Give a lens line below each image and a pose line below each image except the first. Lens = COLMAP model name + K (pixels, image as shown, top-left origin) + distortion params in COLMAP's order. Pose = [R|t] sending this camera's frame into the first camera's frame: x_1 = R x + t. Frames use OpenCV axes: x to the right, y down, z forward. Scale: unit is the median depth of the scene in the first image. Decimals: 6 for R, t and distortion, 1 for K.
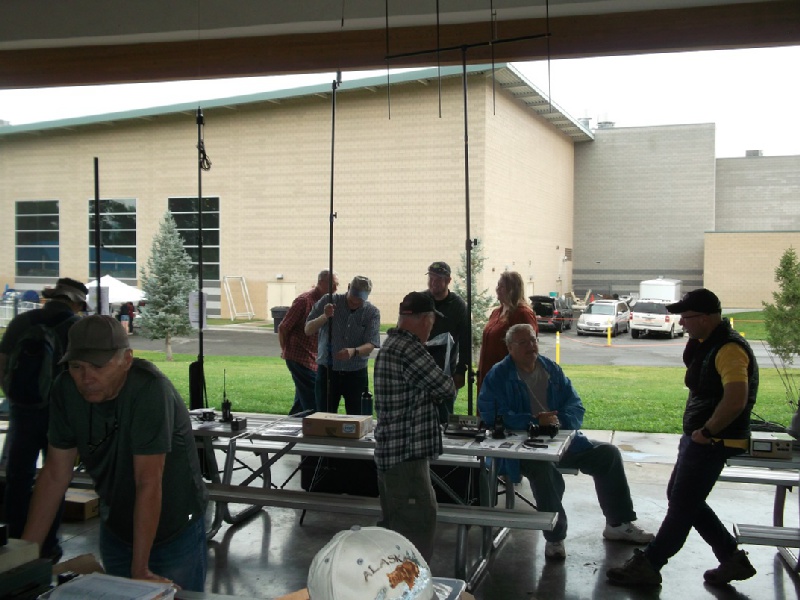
lens RADIAL K [[852.9, 0, 400.0], [0, 852.9, 300.0], [0, 0, 1]] dist [0.003199, 0.010527]
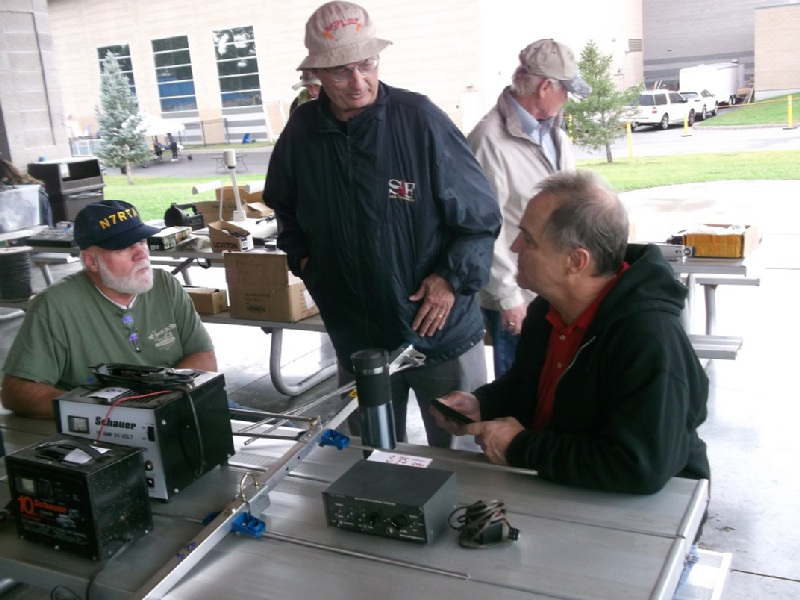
lens RADIAL K [[852.9, 0, 400.0], [0, 852.9, 300.0], [0, 0, 1]] dist [0.003199, 0.010527]
pose [[0.973627, -0.031867, -0.225909, 0.174304], [0.080746, 0.974238, 0.210571, 0.003069], [0.213379, -0.223259, 0.951118, -0.047737]]
